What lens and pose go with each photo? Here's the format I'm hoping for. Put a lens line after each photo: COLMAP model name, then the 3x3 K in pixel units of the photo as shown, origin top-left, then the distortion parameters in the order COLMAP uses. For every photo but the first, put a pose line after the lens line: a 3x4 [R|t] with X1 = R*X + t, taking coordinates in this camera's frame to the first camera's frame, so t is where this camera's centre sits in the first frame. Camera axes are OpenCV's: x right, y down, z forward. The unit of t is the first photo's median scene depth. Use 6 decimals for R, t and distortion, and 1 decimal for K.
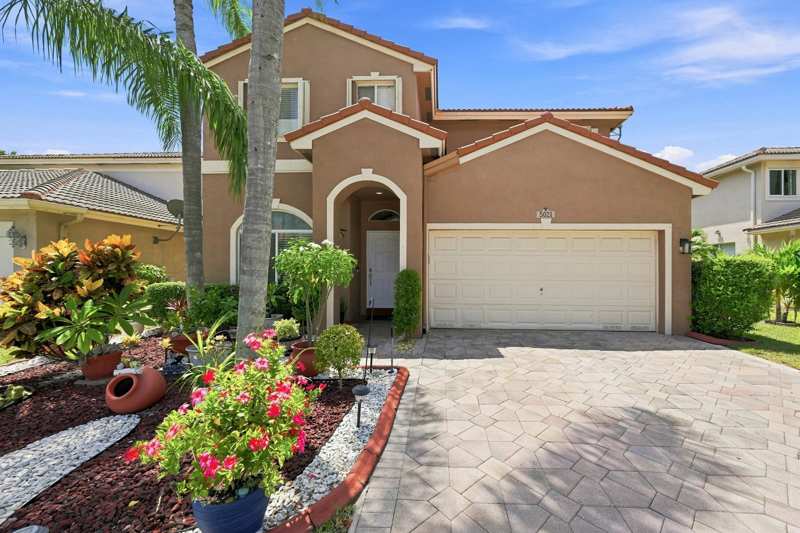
lens RADIAL K [[315.6, 0, 423.2], [0, 315.6, 267.0], [0, 0, 1]] dist [-0.001858, -0.000261]
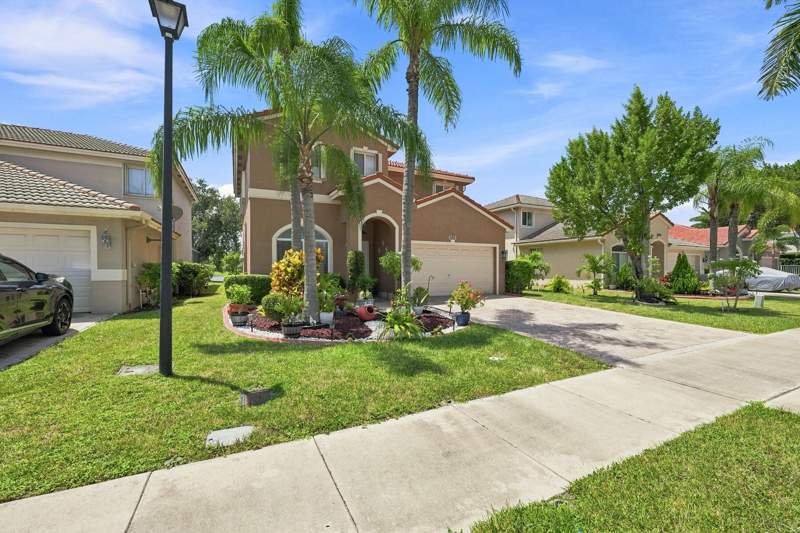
lens RADIAL K [[328.7, 0, 400.0], [0, 328.7, 266.5], [0, 0, 1]] dist [-0.000404, -0.000086]
pose [[0.873348, -0.002913, 0.487088, -0.927926], [0.000361, 0.999986, 0.005333, 0.005458], [-0.487097, -0.004482, 0.873337, -0.670692]]
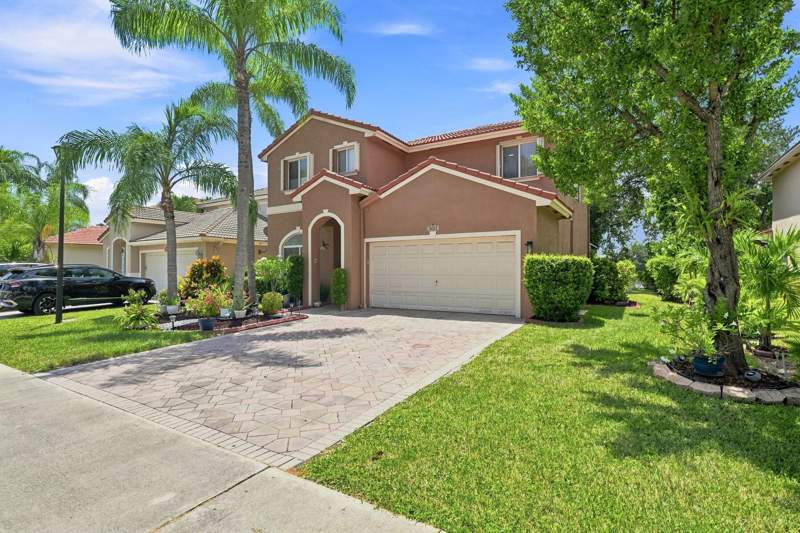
lens RADIAL K [[377.0, 0, 400.0], [0, 377.0, 266.5], [0, 0, 1]] dist [-0.000788, -0.000152]
pose [[0.879601, -0.011896, -0.475563, 1.064335], [0.013966, 0.999902, 0.000819, 0.002338], [0.475506, -0.007362, 0.879682, -0.568080]]
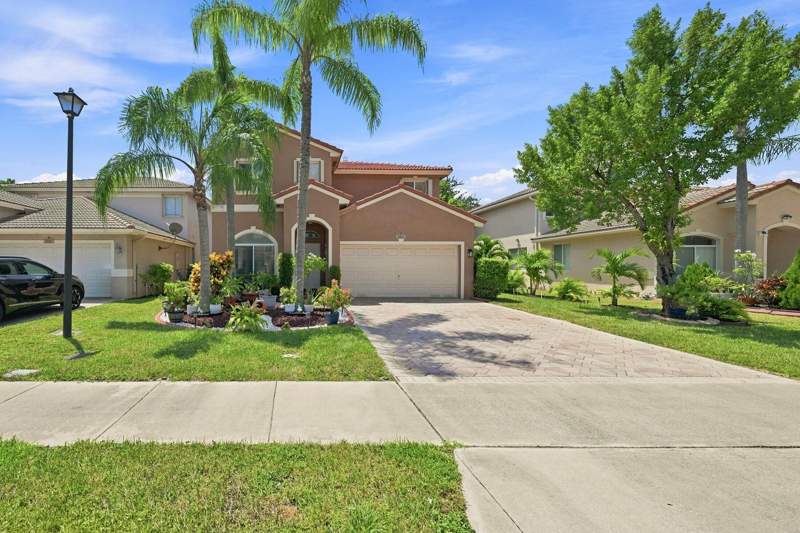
lens RADIAL K [[313.1, 0, 295.8], [0, 313.1, 269.8], [0, 0, 1]] dist [-0.001926, -0.000064]
pose [[0.998627, -0.004235, 0.052205, -0.353416], [0.003562, 0.999909, 0.012977, 0.008110], [-0.052255, -0.012773, 0.998552, -0.871637]]
